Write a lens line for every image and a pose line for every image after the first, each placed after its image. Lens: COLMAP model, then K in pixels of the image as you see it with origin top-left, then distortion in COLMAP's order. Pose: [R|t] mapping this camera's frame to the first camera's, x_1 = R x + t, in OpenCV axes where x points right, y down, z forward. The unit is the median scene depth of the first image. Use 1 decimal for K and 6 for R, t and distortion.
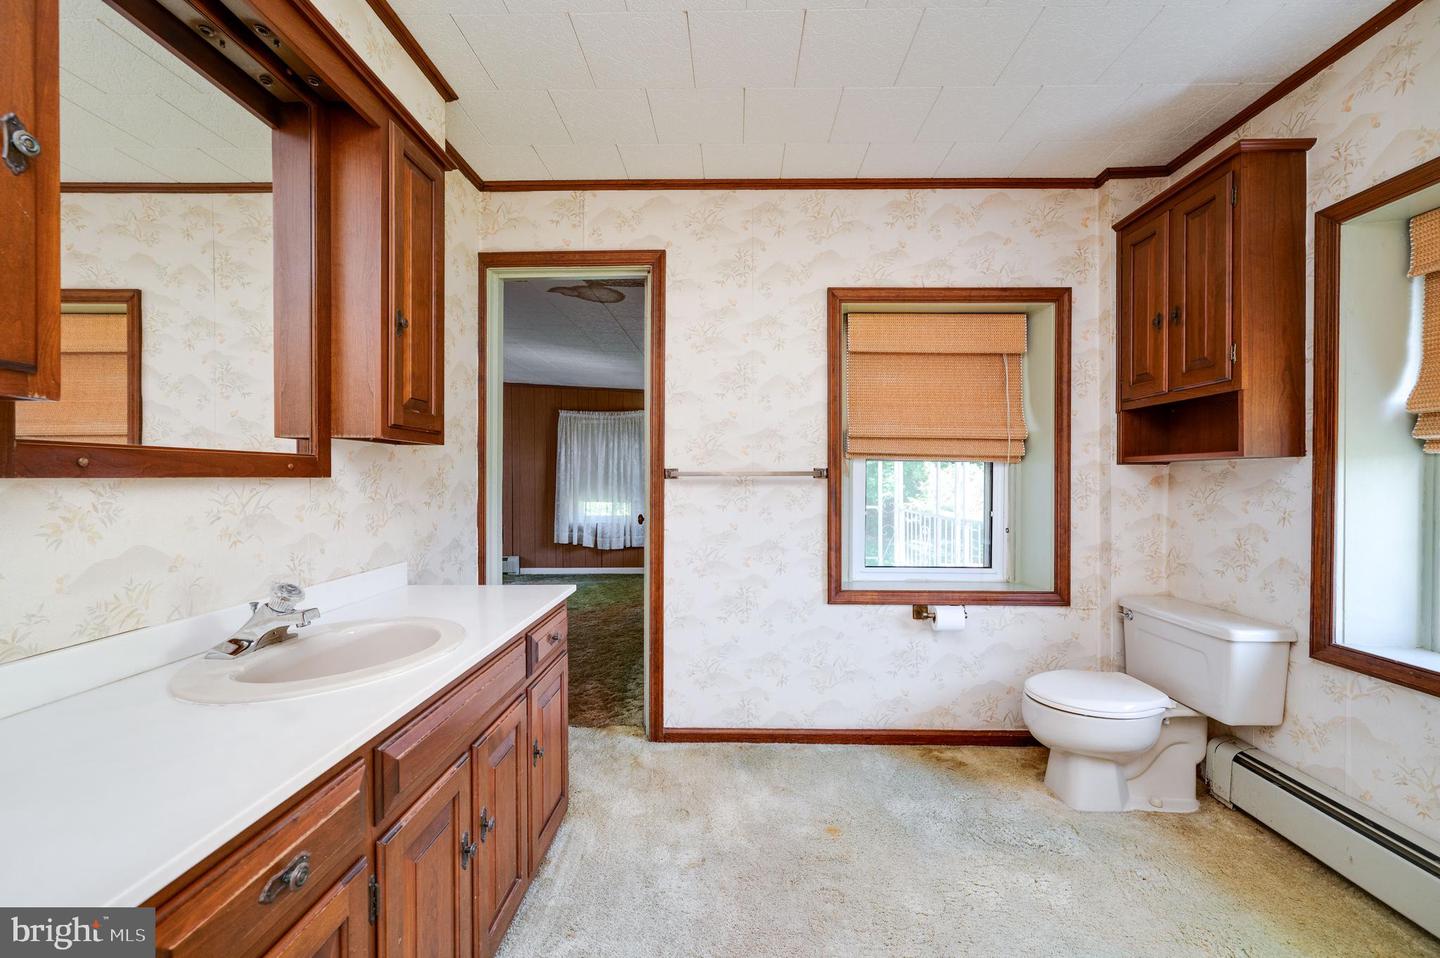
lens RADIAL K [[607.7, 0, 713.7], [0, 607.7, 483.0], [0, 0, 1]] dist [-0.002395, -0.000034]
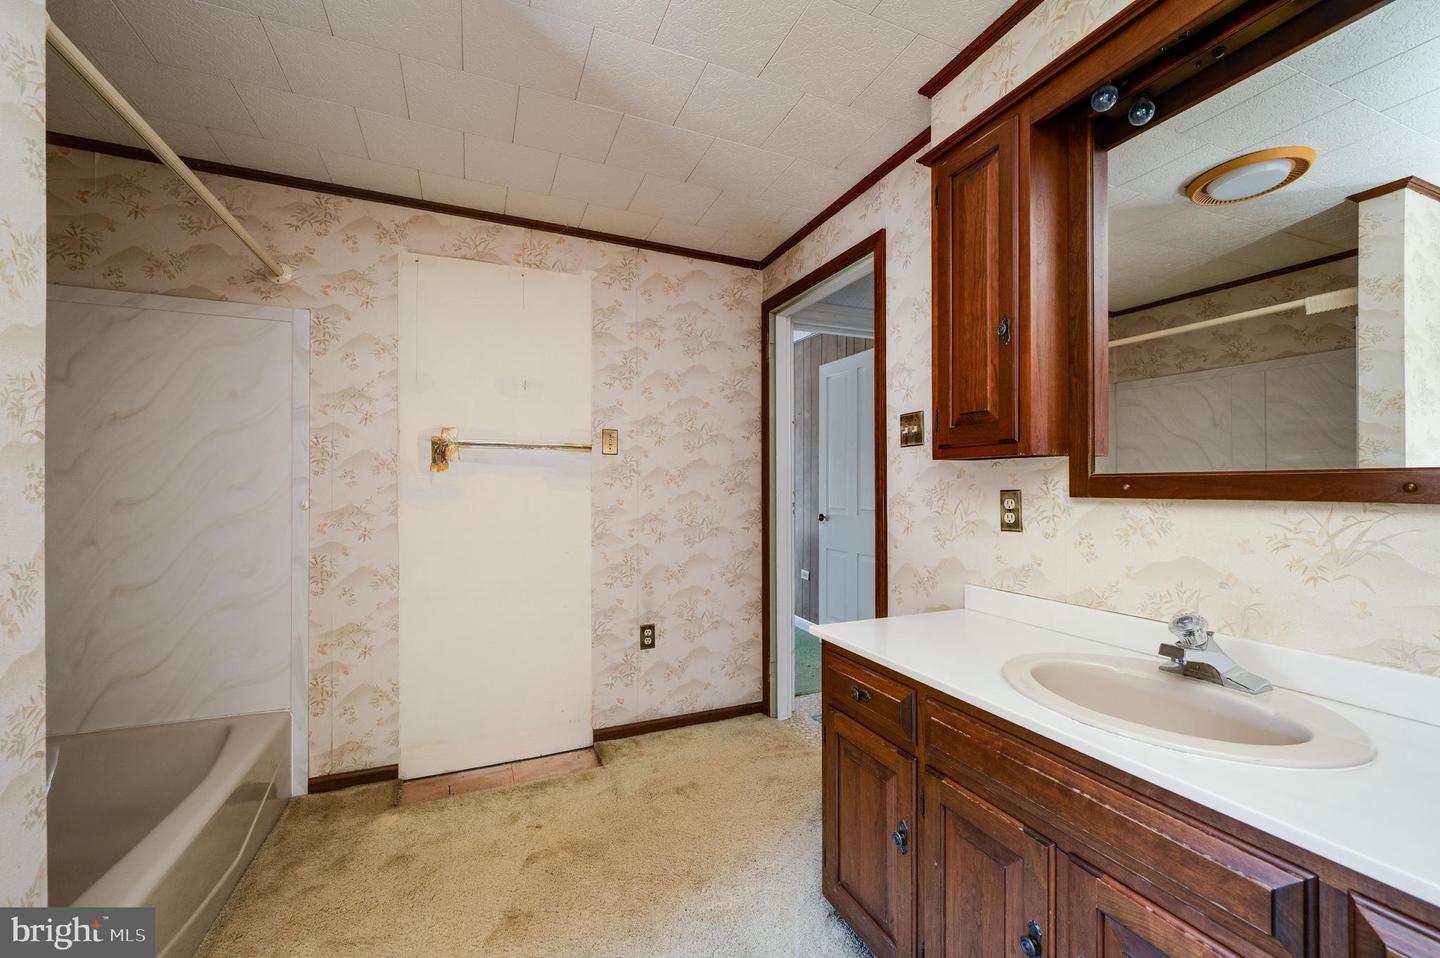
lens RADIAL K [[603.3, 0, 732.6], [0, 603.3, 482.9], [0, 0, 1]] dist [-0.002274, -0.000108]
pose [[-0.904836, -0.003365, -0.425747, 0.169904], [-0.005058, 0.999983, 0.002845, -0.018470], [0.425731, 0.004728, -0.904838, 0.784712]]
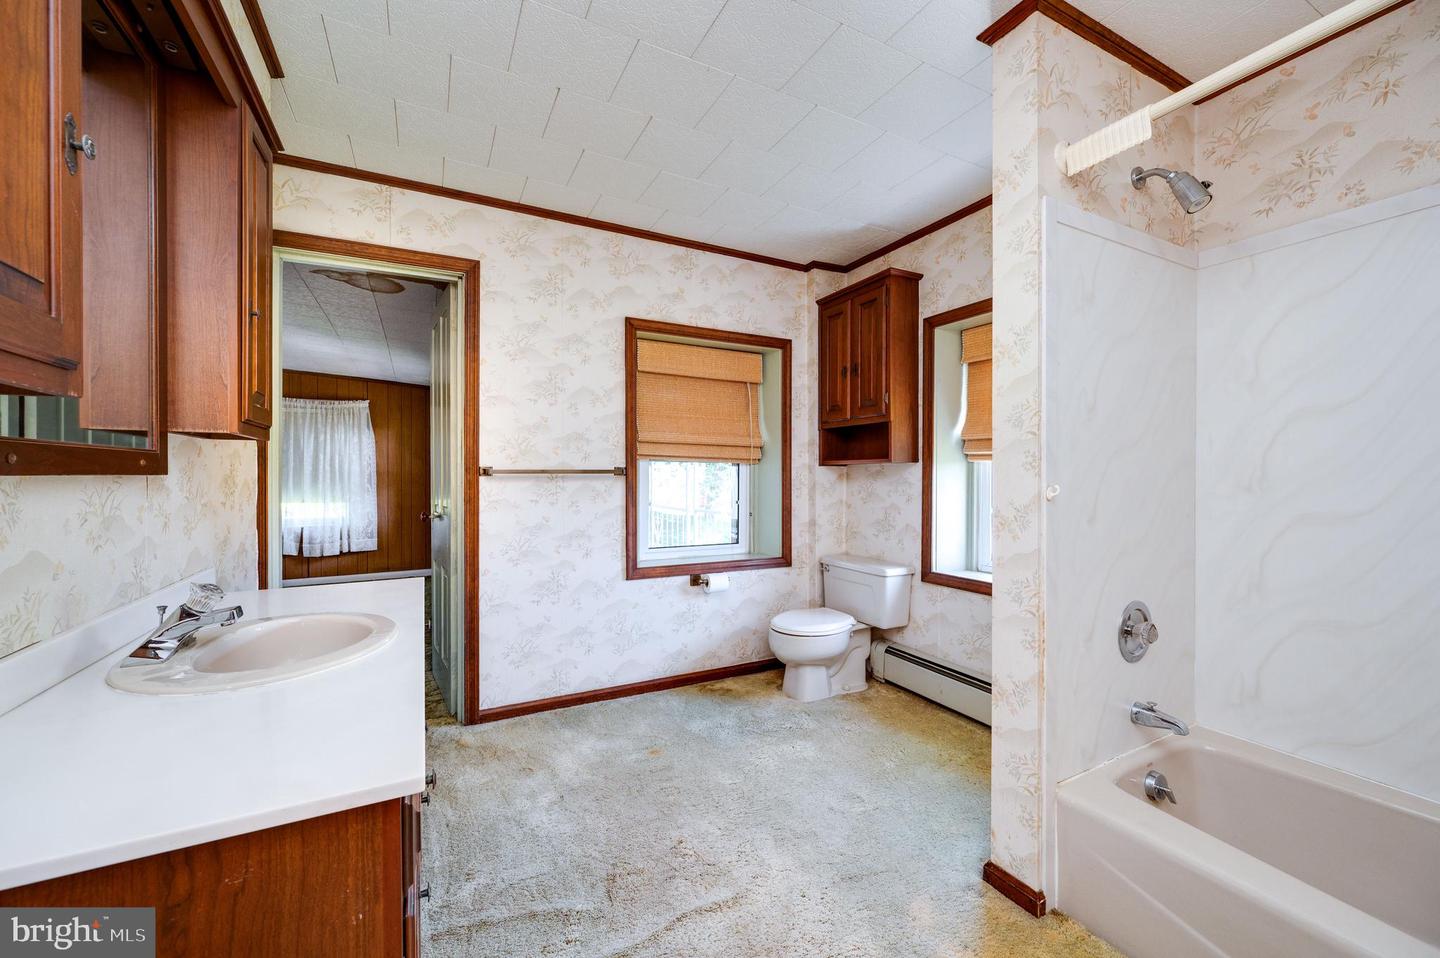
lens RADIAL K [[603.3, 0, 732.6], [0, 603.3, 482.9], [0, 0, 1]] dist [-0.002274, -0.000108]
pose [[0.863034, -0.006595, 0.505103, -0.235406], [0.004289, 0.999974, 0.005727, 0.000819], [-0.505128, -0.002777, 0.863040, -0.136761]]
